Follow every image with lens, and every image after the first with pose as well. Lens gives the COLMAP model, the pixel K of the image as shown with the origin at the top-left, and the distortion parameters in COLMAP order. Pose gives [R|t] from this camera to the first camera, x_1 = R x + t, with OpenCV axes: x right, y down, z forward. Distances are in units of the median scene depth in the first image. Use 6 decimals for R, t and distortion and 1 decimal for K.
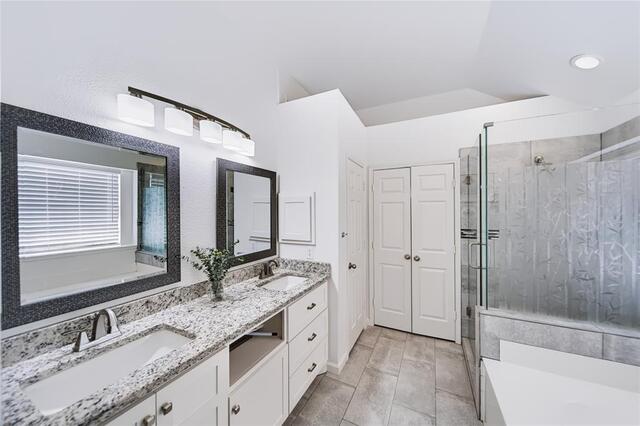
lens RADIAL K [[223.2, 0, 319.9], [0, 223.2, 211.2], [0, 0, 1]] dist [0.000195, -0.000853]
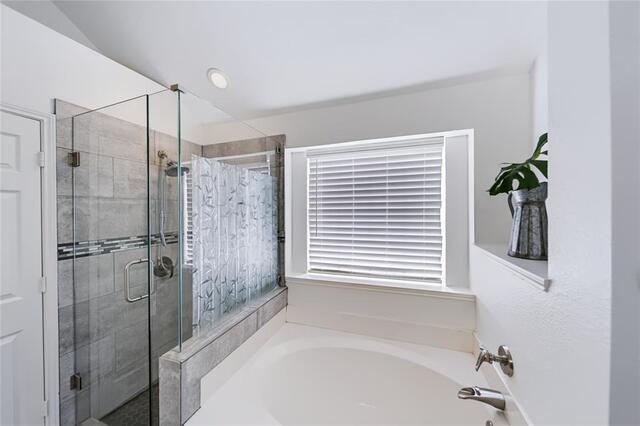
lens RADIAL K [[223.2, 0, 320.5], [0, 223.2, 209.9], [0, 0, 1]] dist [0.000195, -0.000853]
pose [[-0.113353, 0.001294, 0.993554, 0.005652], [0.010680, 0.999943, -0.000083, 0.001105], [-0.993497, 0.010602, -0.113360, 0.412495]]
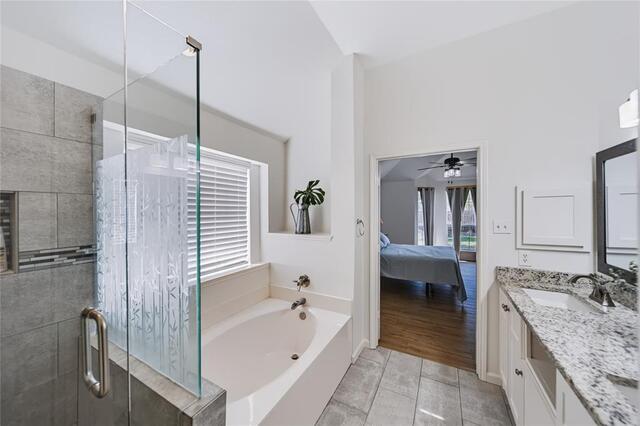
lens RADIAL K [[223.2, 0, 320.9], [0, 223.2, 212.6], [0, 0, 1]] dist [0.000195, -0.000853]
pose [[-0.998552, 0.002555, 0.053741, 0.420523], [0.002980, 0.999965, 0.007831, -0.002434], [-0.053719, 0.007980, -0.998524, 1.259839]]
